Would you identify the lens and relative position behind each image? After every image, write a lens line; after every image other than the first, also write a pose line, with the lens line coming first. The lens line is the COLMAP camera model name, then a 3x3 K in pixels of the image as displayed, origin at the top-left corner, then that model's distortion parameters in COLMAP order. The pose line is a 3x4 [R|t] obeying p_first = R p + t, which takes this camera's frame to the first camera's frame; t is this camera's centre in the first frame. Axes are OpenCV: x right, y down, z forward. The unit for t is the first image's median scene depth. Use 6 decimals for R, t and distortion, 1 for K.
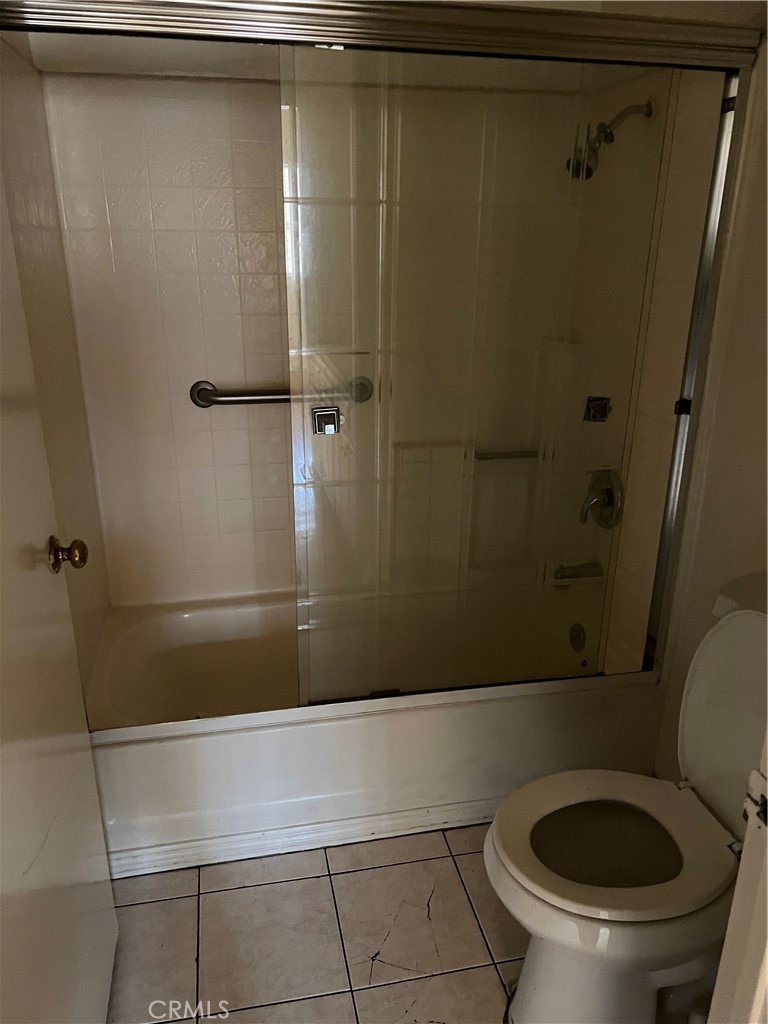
lens RADIAL K [[764.2, 0, 382.4], [0, 764.2, 515.5], [0, 0, 1]] dist [0.059226, -0.060041]
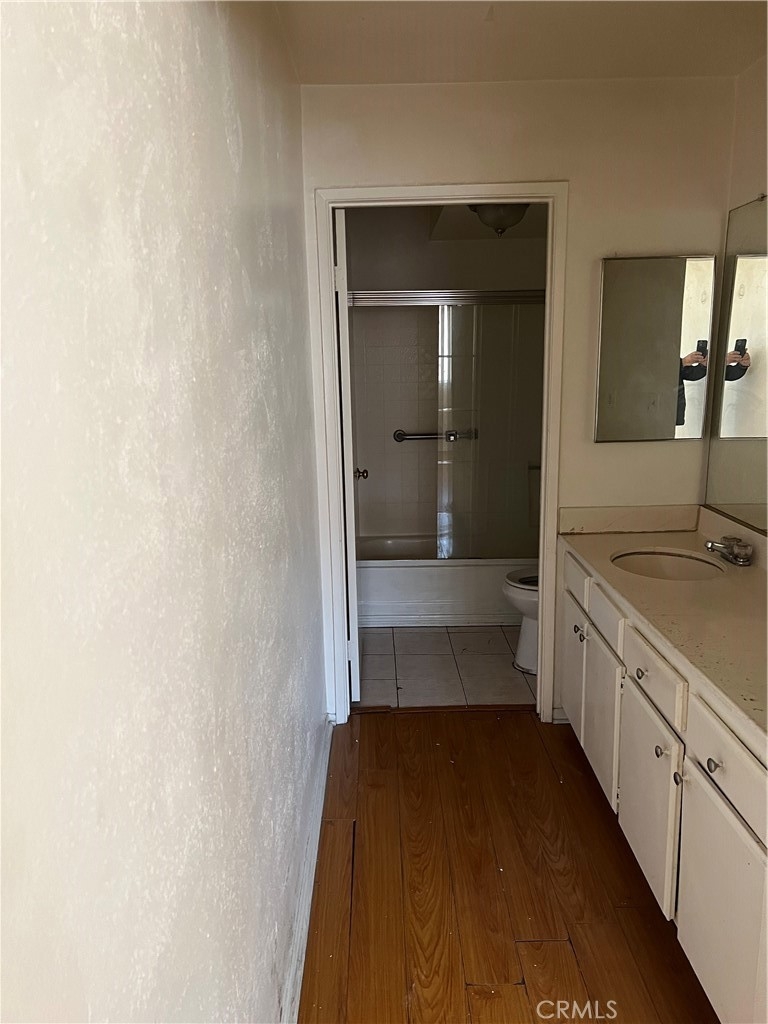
lens RADIAL K [[764.2, 0, 382.7], [0, 764.2, 510.3], [0, 0, 1]] dist [0.059226, -0.060041]
pose [[0.981541, 0.019923, -0.190209, 0.134926], [-0.044142, 0.991306, -0.123953, 0.314862], [0.186086, 0.130061, 0.973887, -1.055635]]
